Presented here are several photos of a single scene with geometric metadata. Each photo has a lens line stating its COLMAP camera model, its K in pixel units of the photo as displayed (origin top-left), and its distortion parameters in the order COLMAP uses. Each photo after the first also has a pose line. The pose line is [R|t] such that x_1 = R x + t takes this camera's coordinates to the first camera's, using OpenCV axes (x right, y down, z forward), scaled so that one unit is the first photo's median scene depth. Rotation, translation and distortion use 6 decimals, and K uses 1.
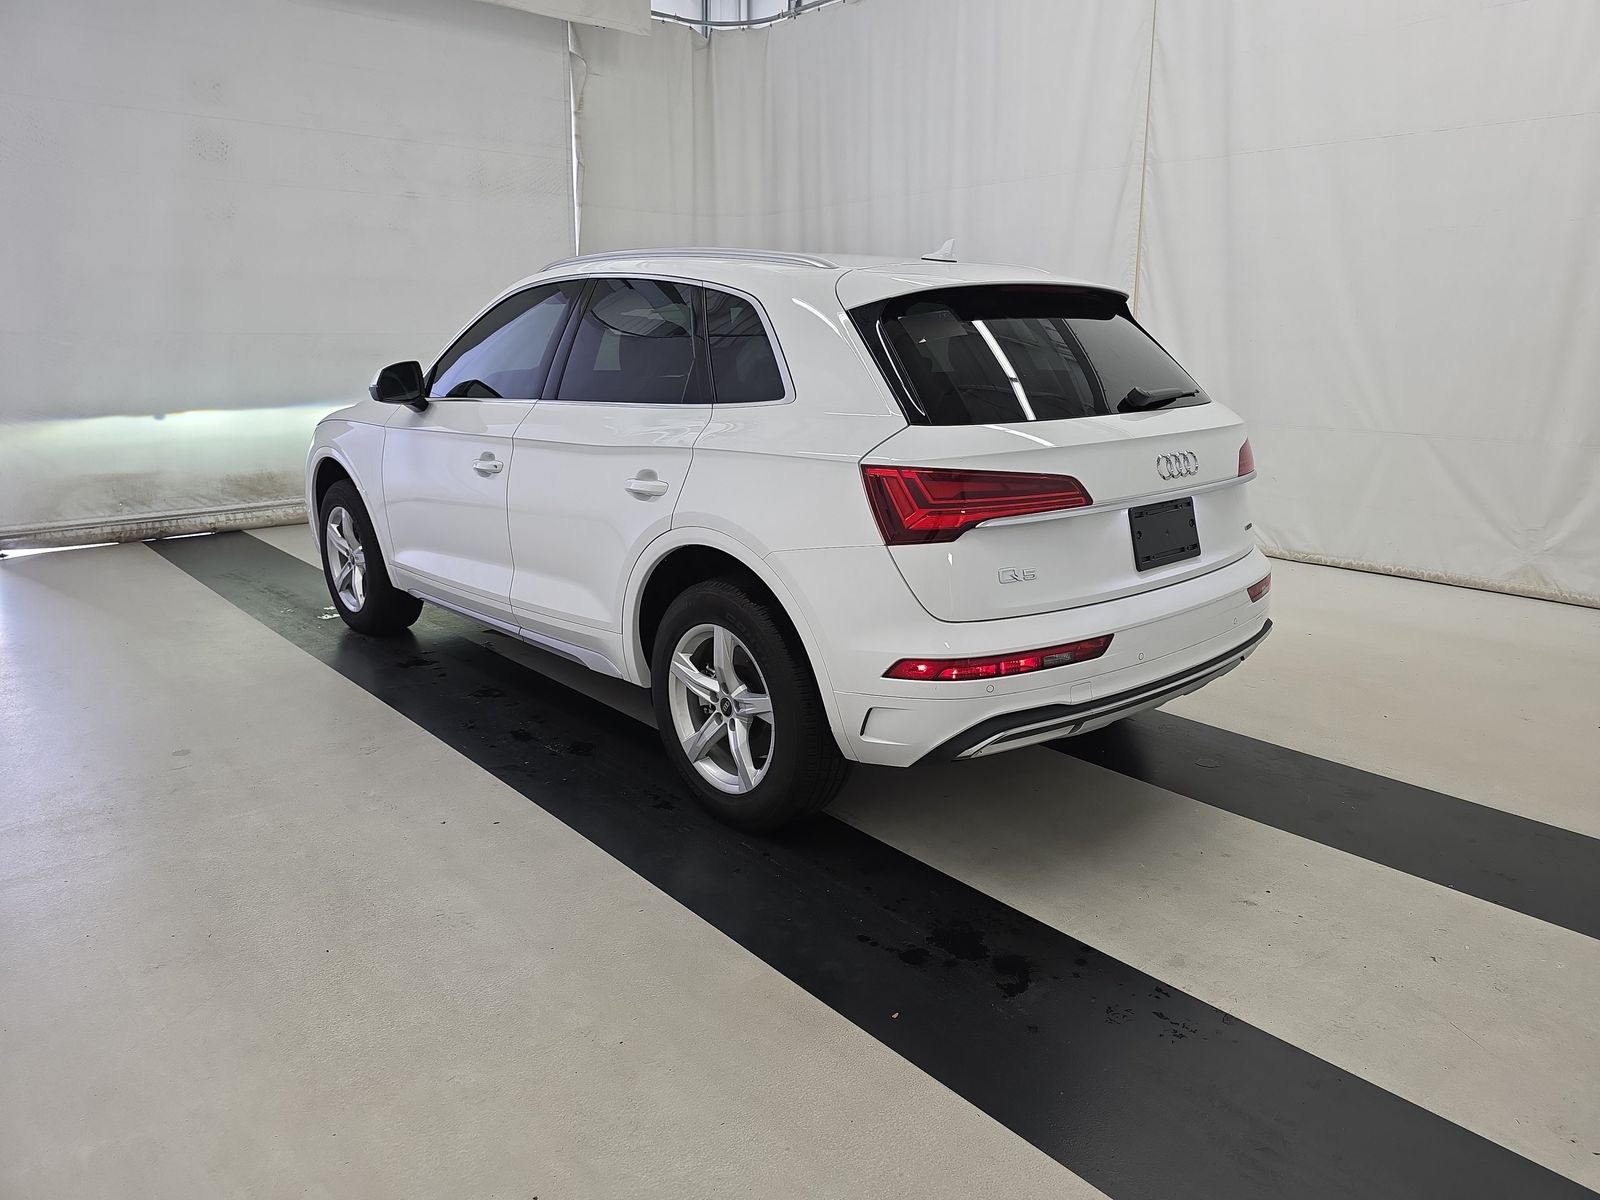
lens RADIAL K [[1084.0, 0, 812.2], [0, 1084.0, 606.9], [0, 0, 1]] dist [0.005109, -0.002666]
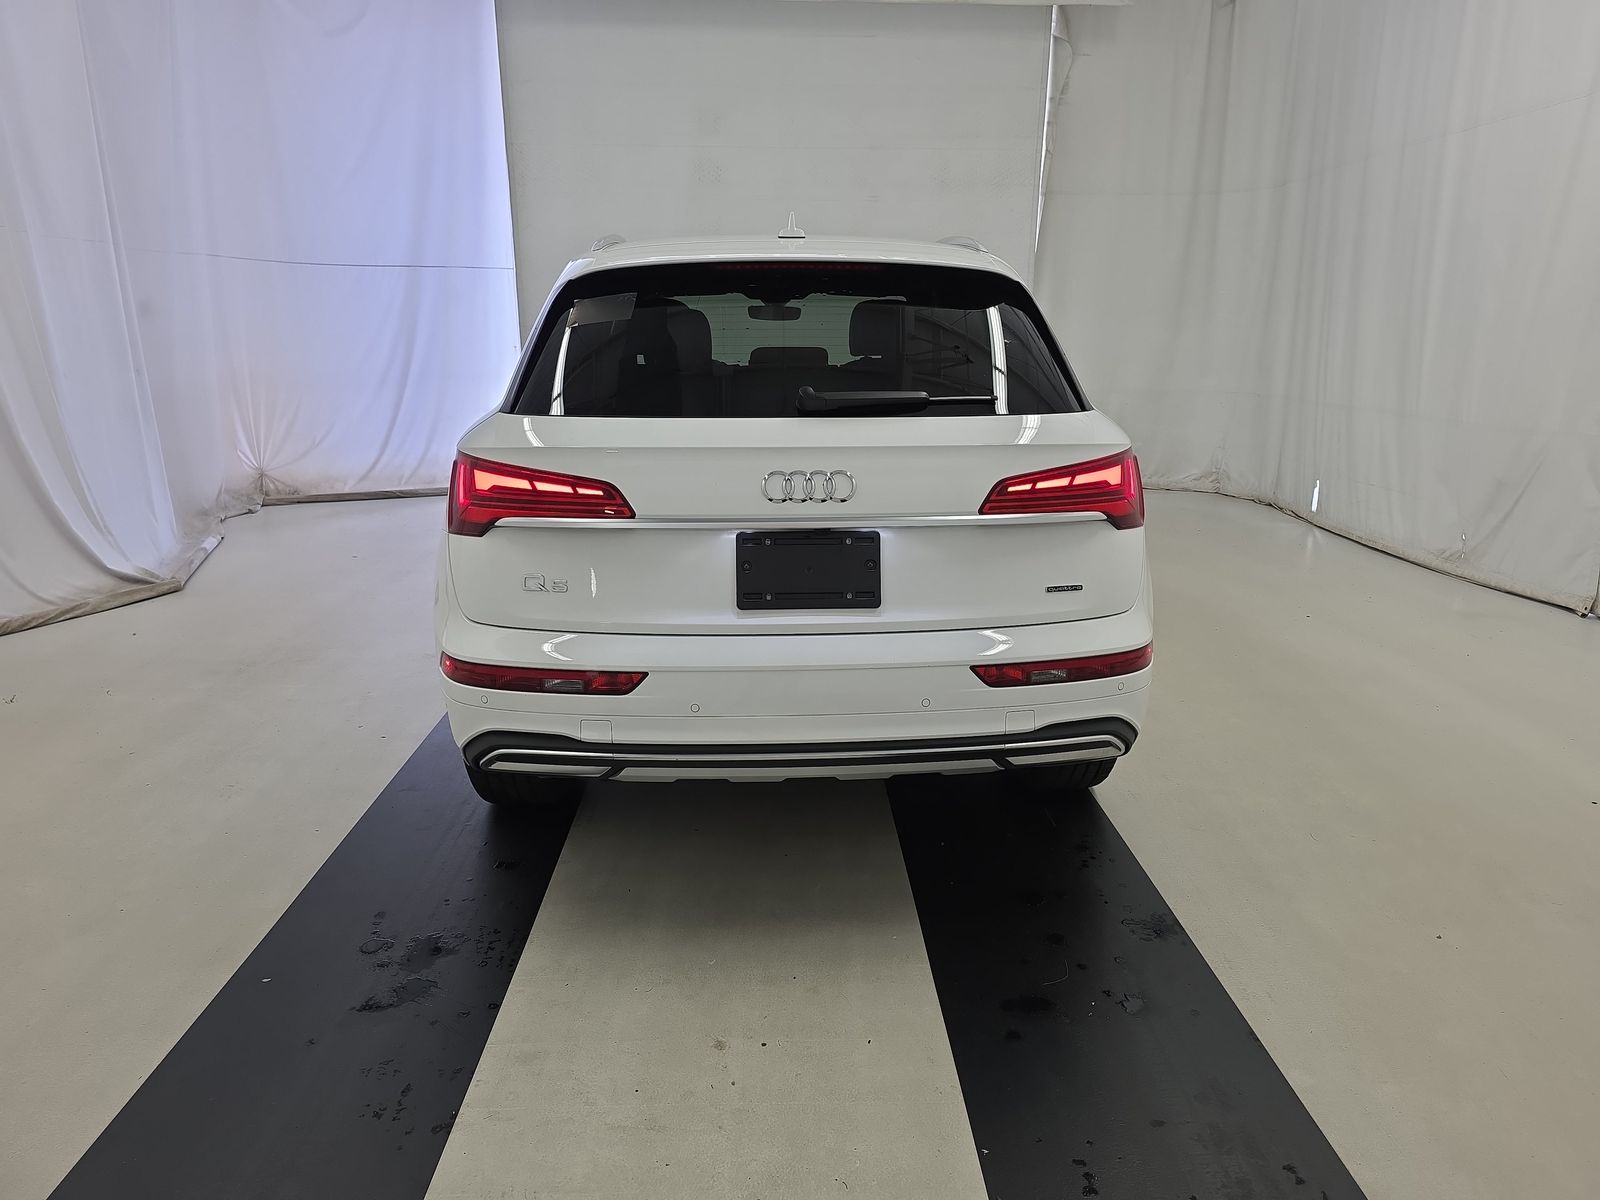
lens RADIAL K [[1084.0, 0, 808.7], [0, 1084.0, 595.6], [0, 0, 1]] dist [0.005109, -0.002666]
pose [[0.802919, 0.154992, -0.575585, 0.699434], [-0.157948, 0.986408, 0.045285, -0.075266], [0.574781, 0.054552, 0.816487, 0.307004]]
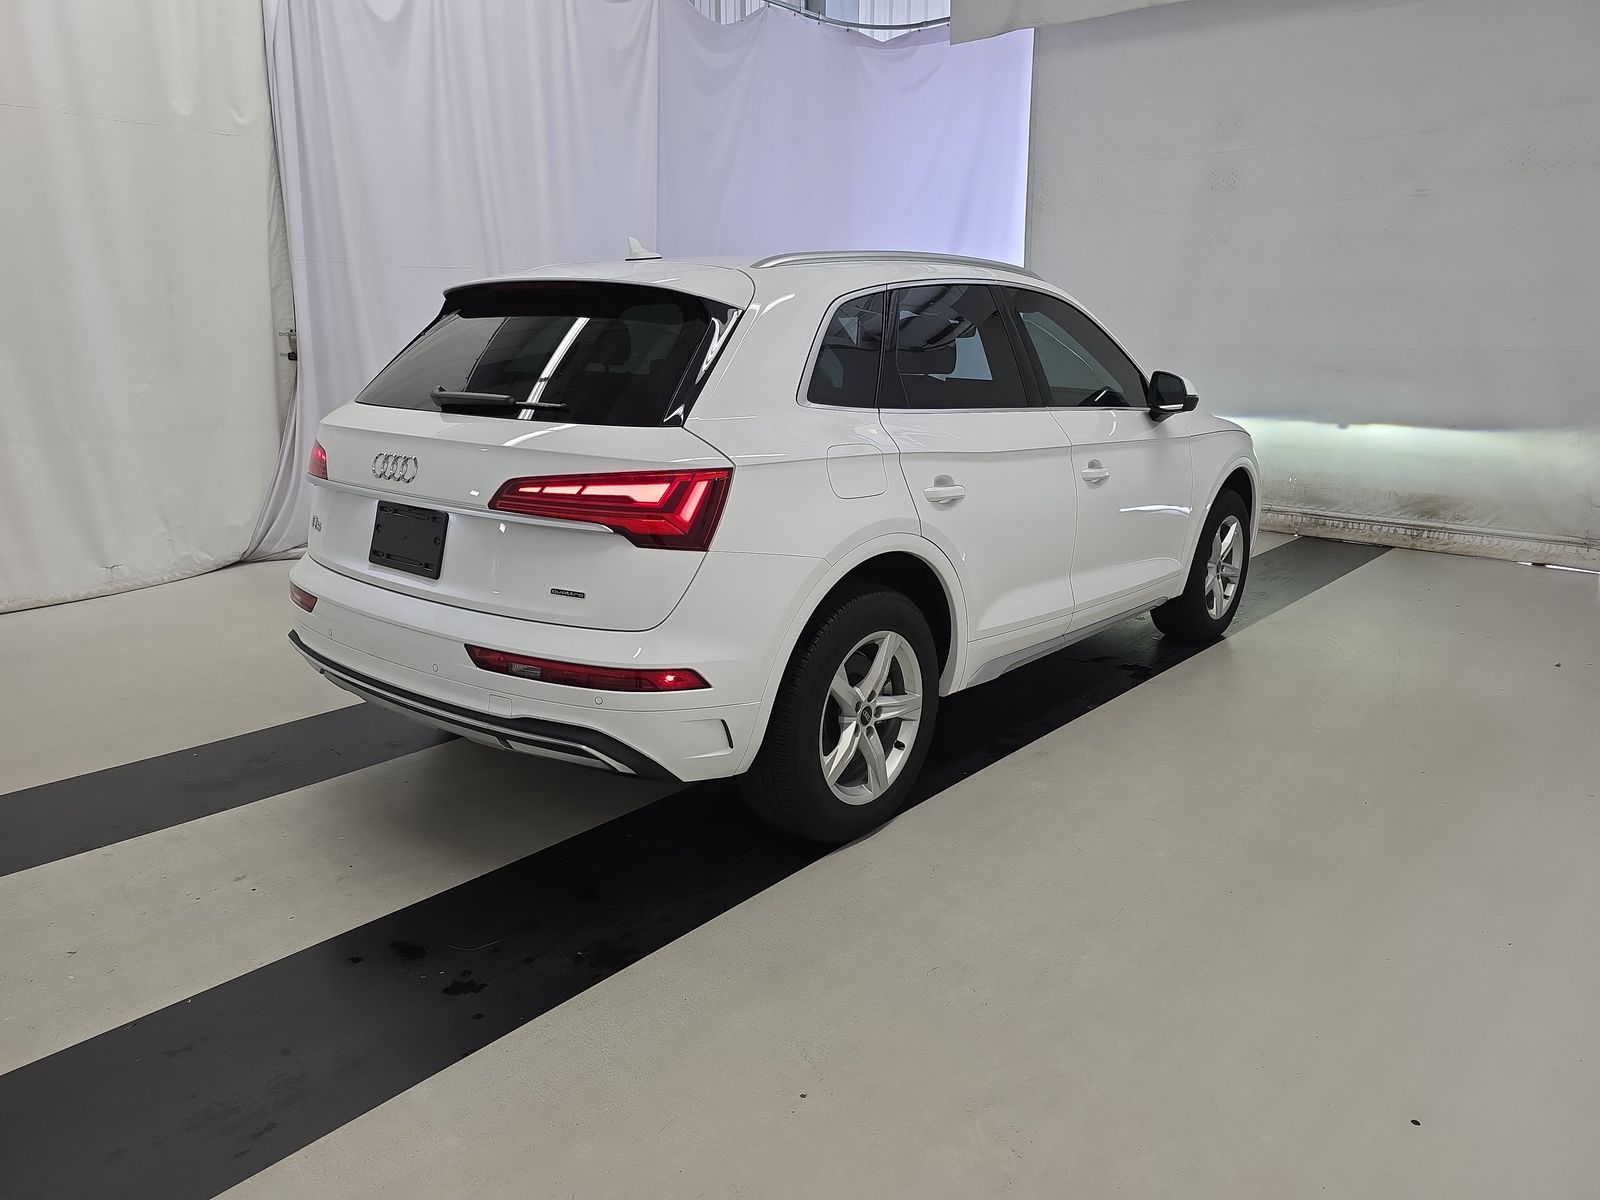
lens RADIAL K [[1084.0, 0, 804.6], [0, 1084.0, 602.4], [0, 0, 1]] dist [0.005109, -0.002666]
pose [[0.198365, 0.244237, -0.949210, 1.165678], [-0.265133, 0.945720, 0.187932, -0.254228], [0.943587, 0.214387, 0.252353, 0.975151]]
